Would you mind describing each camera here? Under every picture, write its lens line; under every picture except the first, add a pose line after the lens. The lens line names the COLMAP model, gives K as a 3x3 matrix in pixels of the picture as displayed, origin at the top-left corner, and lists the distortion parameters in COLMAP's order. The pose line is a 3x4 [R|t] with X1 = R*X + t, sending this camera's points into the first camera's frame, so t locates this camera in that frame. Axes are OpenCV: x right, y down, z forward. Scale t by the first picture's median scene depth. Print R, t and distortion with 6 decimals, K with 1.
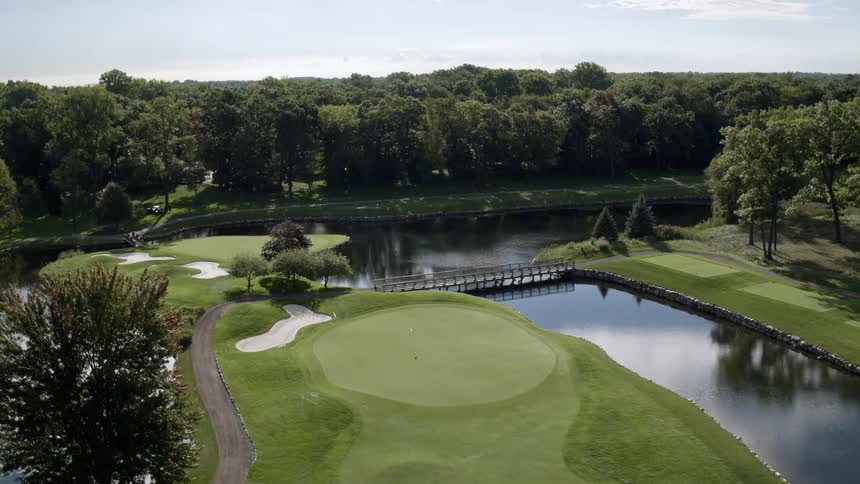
lens RADIAL K [[916.9, 0, 426.6], [0, 916.9, 236.0], [0, 0, 1]] dist [-0.176169, 0.000000]
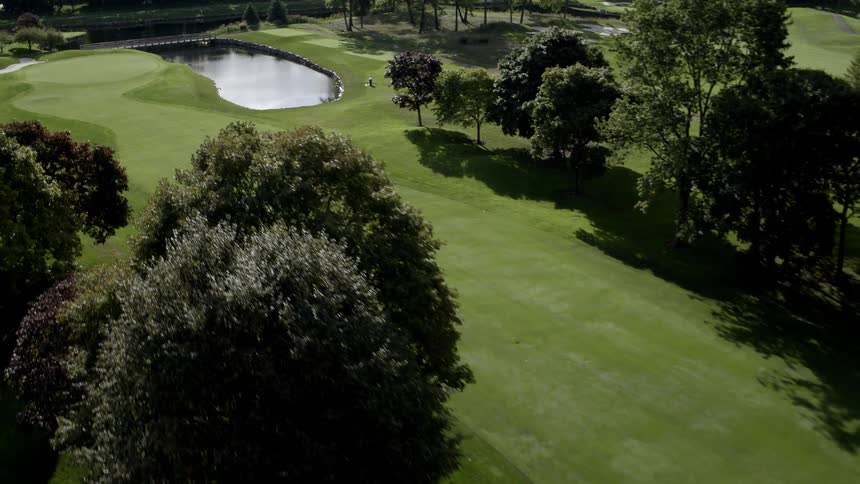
lens RADIAL K [[916.9, 0, 432.2], [0, 916.9, 241.2], [0, 0, 1]] dist [-0.176169, 0.000000]
pose [[0.984973, -0.042472, 0.167403, 0.237980], [0.014564, 0.986264, 0.164534, 0.121744], [-0.172091, -0.159623, 0.972062, -0.567367]]
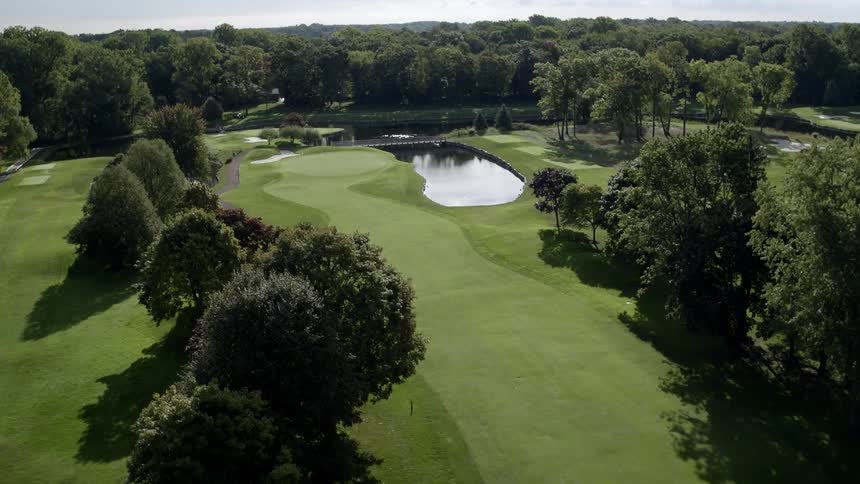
lens RADIAL K [[916.9, 0, 427.2], [0, 916.9, 241.1], [0, 0, 1]] dist [-0.176169, 0.000000]
pose [[0.989975, 0.032414, -0.137470, 0.359603], [-0.023297, 0.997453, 0.067419, 0.105871], [0.139305, -0.063540, 0.988209, -0.777600]]
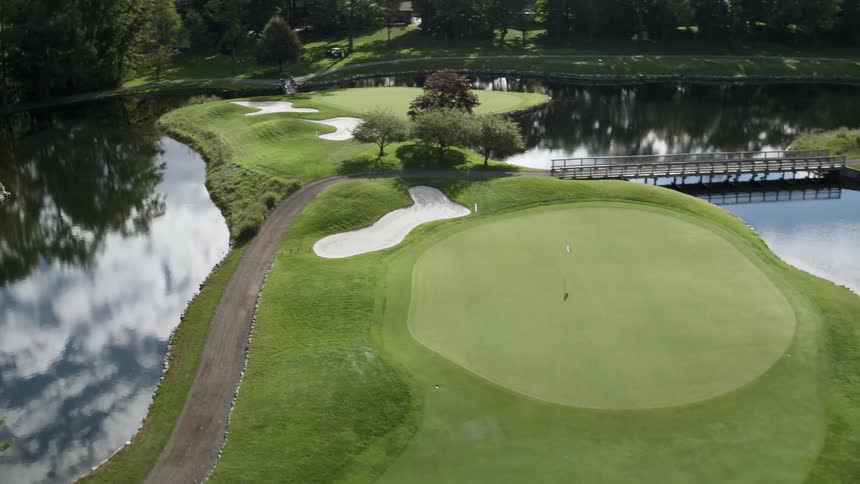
lens RADIAL K [[916.9, 0, 434.2], [0, 916.9, 245.1], [0, 0, 1]] dist [-0.176169, 0.000000]
pose [[0.961076, 0.100762, -0.257254, 0.038189], [-0.057919, 0.983912, 0.169002, -0.000718], [0.270144, -0.147524, 0.951451, 0.254124]]
